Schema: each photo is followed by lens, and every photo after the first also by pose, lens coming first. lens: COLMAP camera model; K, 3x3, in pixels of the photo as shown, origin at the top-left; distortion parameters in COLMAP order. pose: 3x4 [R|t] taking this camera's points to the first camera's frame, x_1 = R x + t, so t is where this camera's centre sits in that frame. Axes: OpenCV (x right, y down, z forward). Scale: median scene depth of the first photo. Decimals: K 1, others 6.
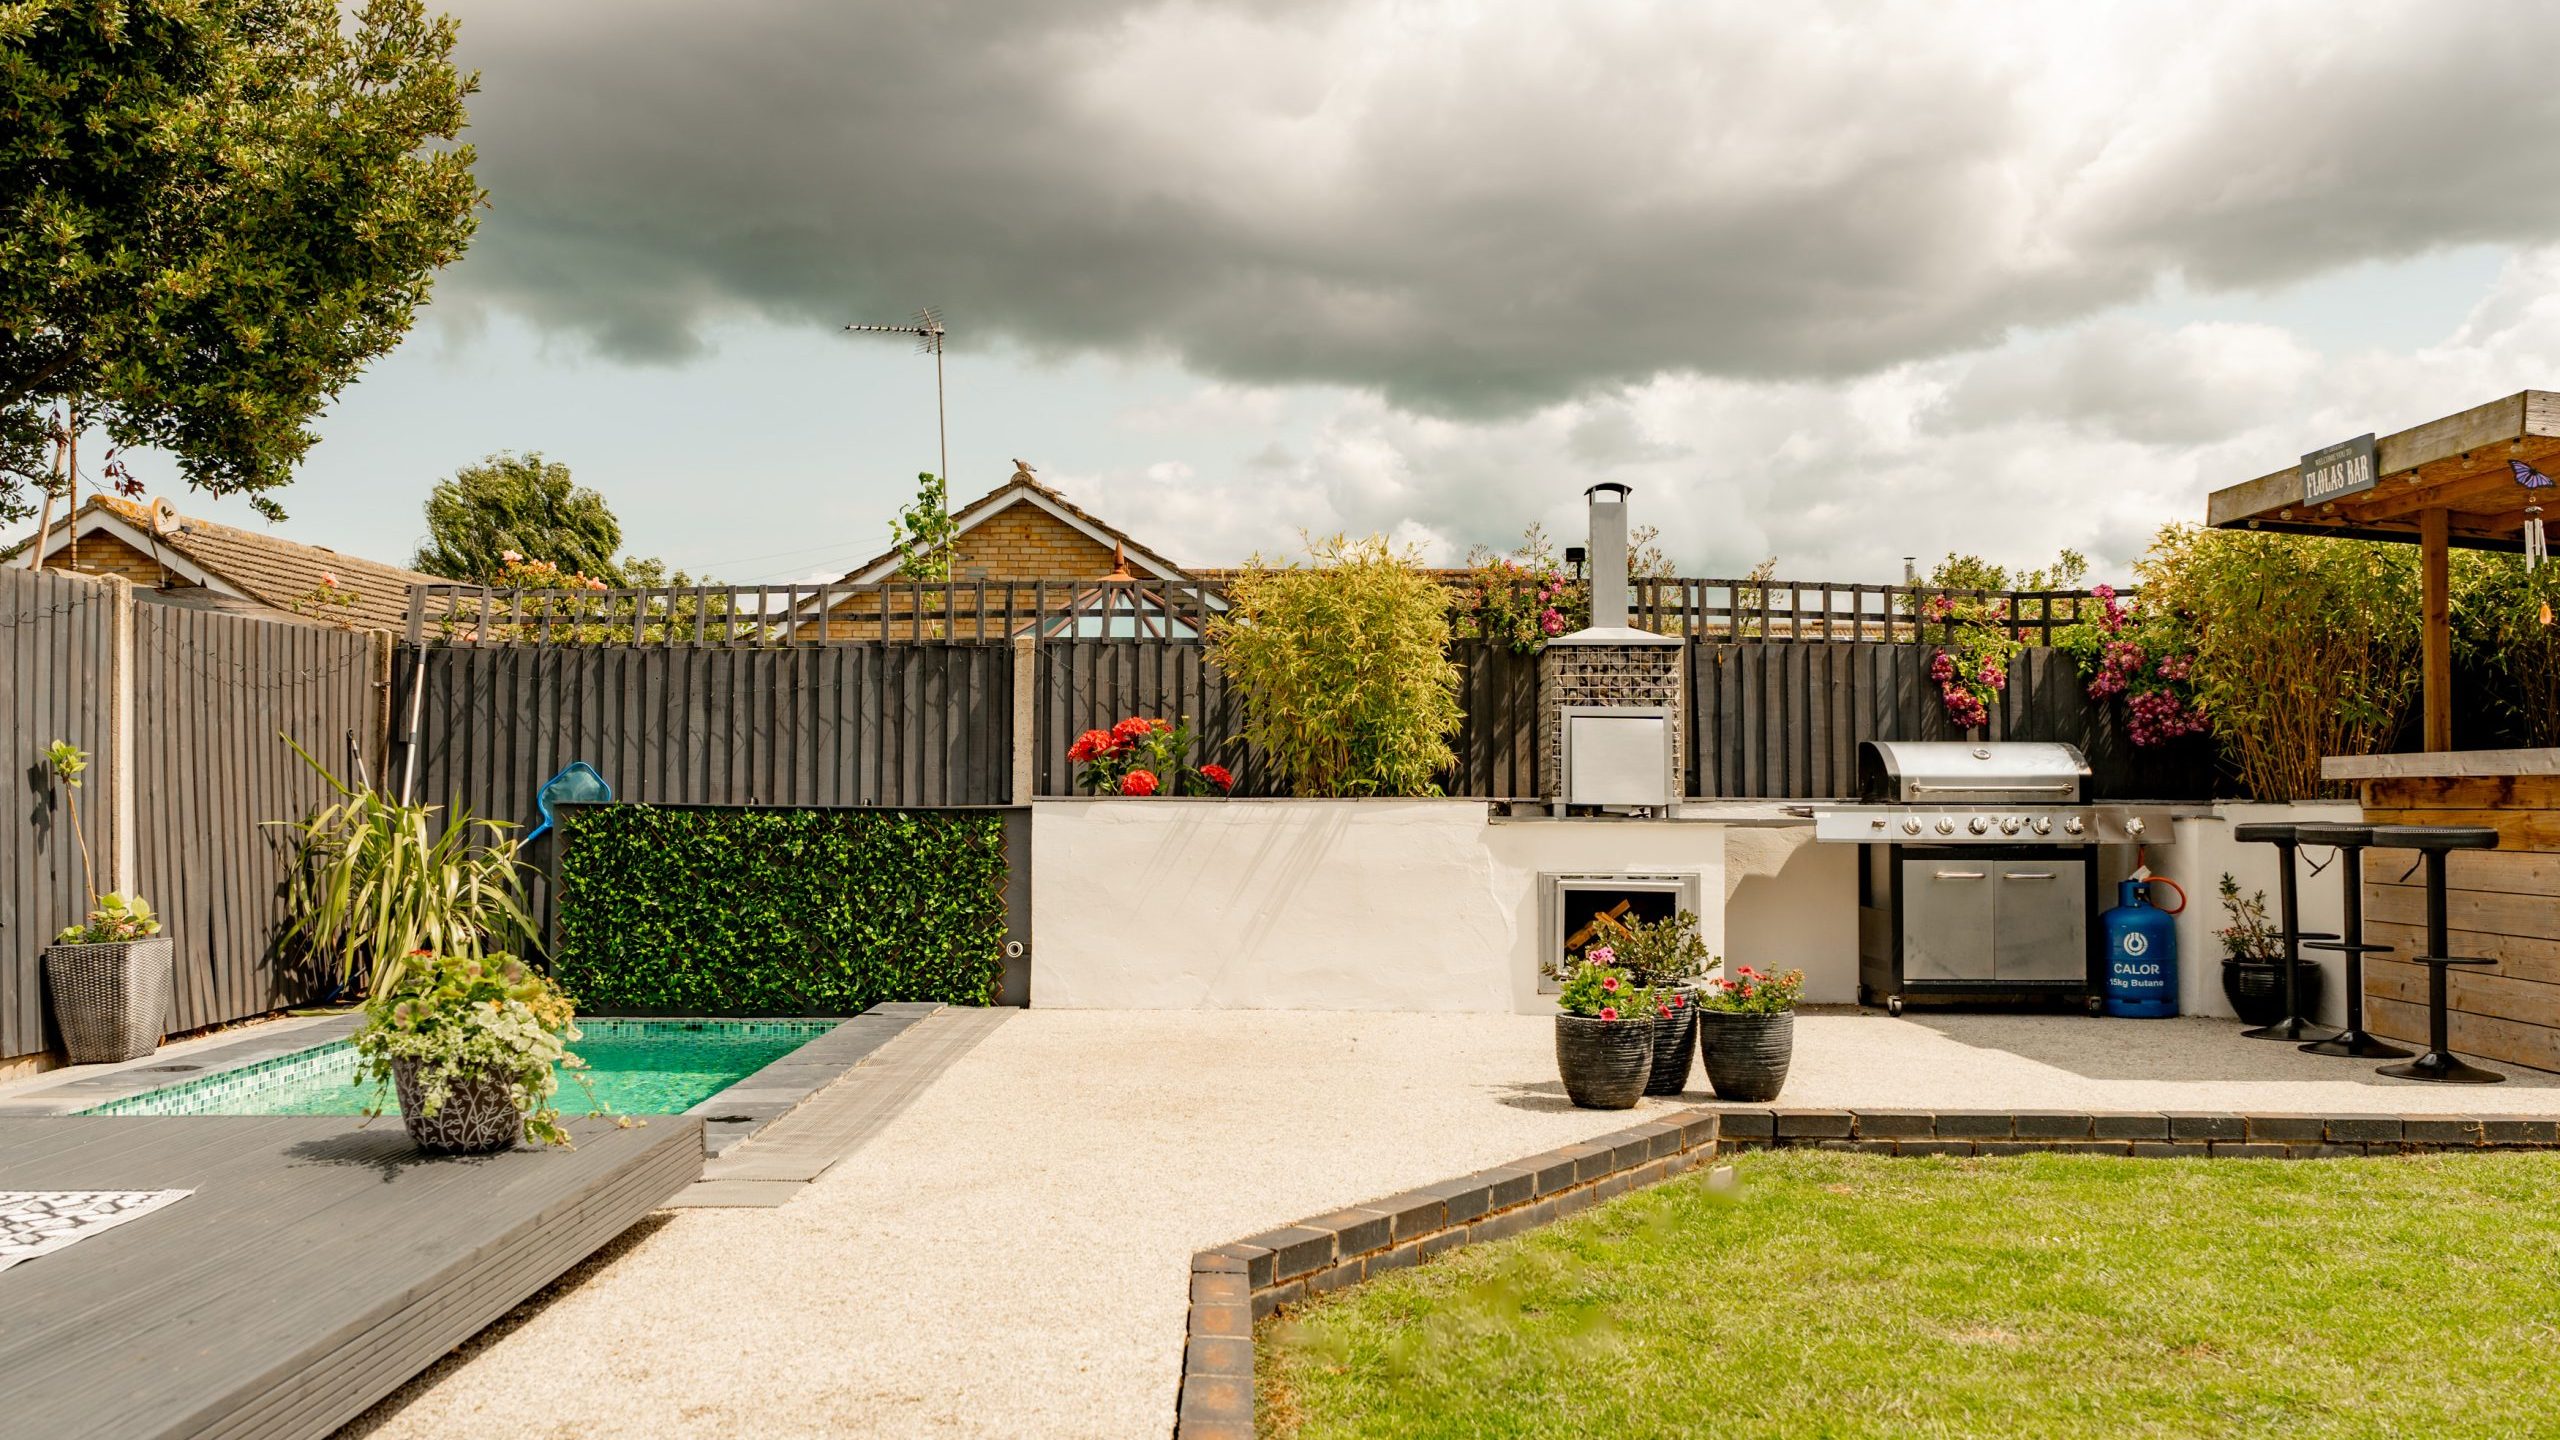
lens RADIAL K [[2050.1, 0, 1264.3], [0, 2050.1, 763.1], [0, 0, 1]] dist [-0.005538, 0.007739]
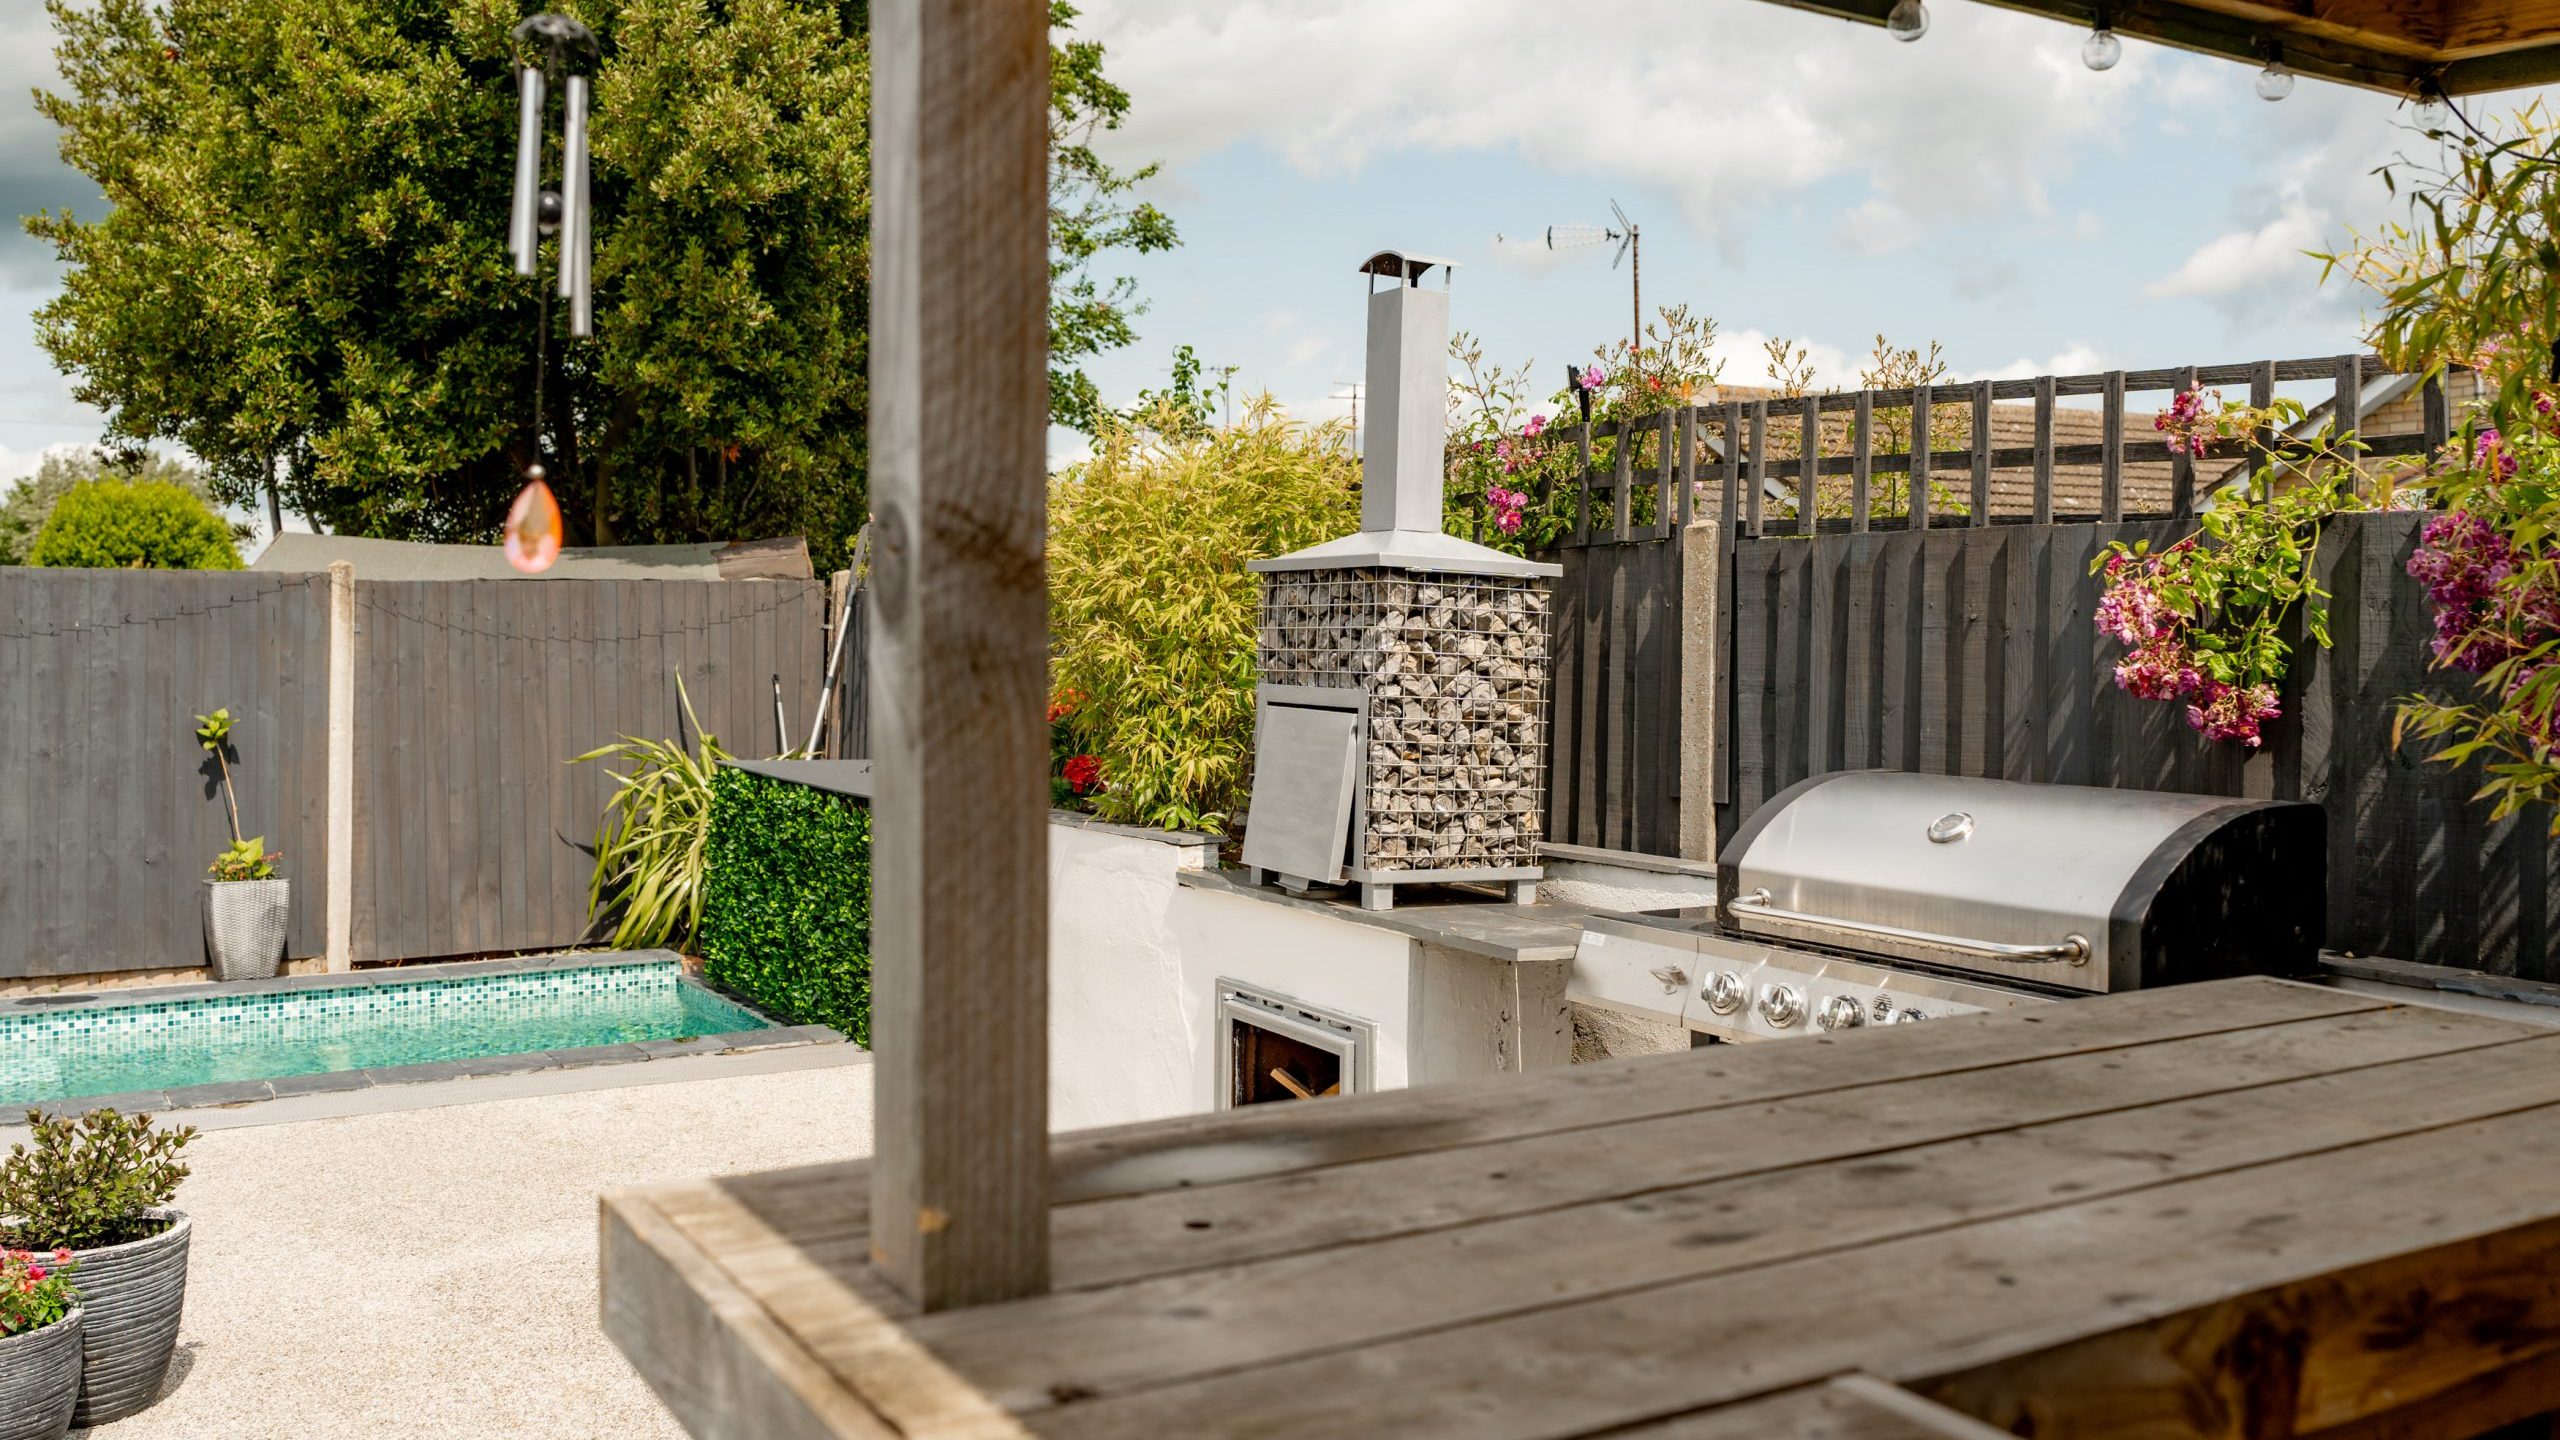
lens RADIAL K [[2048.6, 0, 1268.0], [0, 2048.6, 735.3], [0, 0, 1]] dist [-0.003851, -0.006897]
pose [[0.521786, 0.033946, -0.852401, 0.618356], [0.013214, 0.998767, 0.047863, -0.040365], [0.852974, -0.036238, 0.520693, 0.713157]]
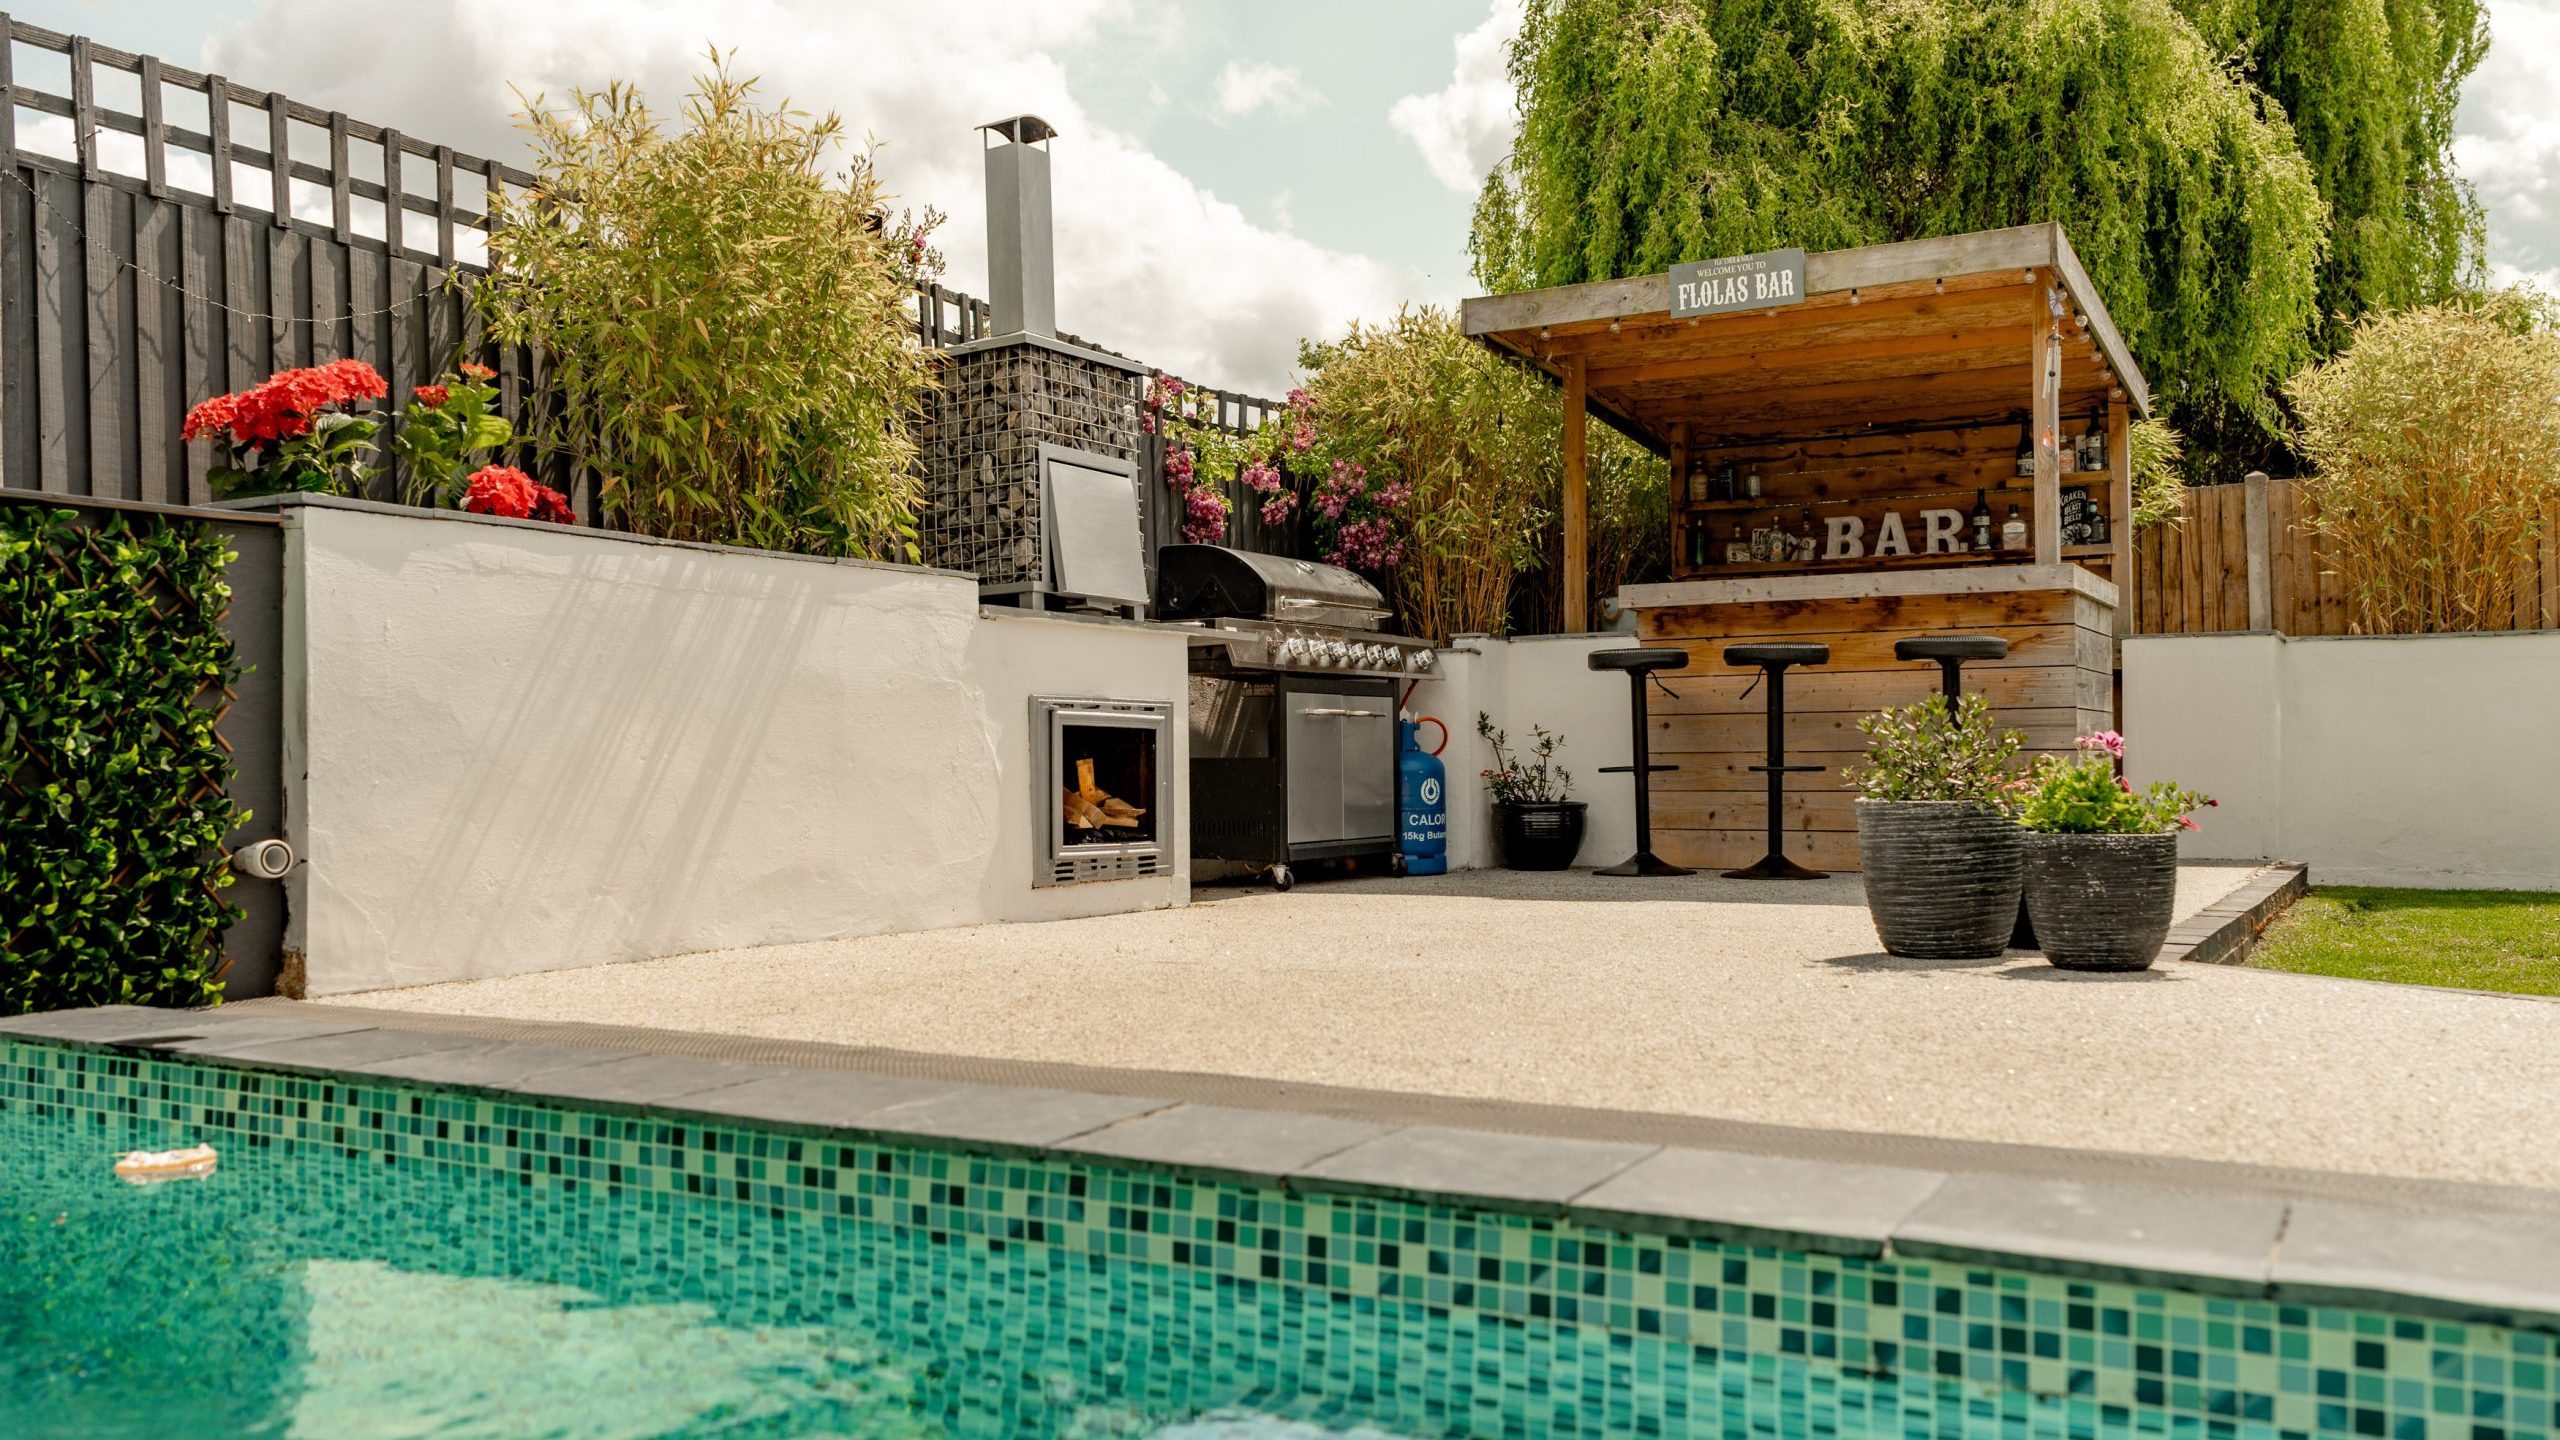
lens RADIAL K [[2048.6, 0, 1268.0], [0, 2048.6, 735.3], [0, 0, 1]] dist [-0.003851, -0.006897]
pose [[0.502930, 0.002759, 0.864322, -0.374004], [-0.006778, 0.999977, 0.000752, 0.063677], [-0.864300, -0.006237, 0.502937, 0.613270]]
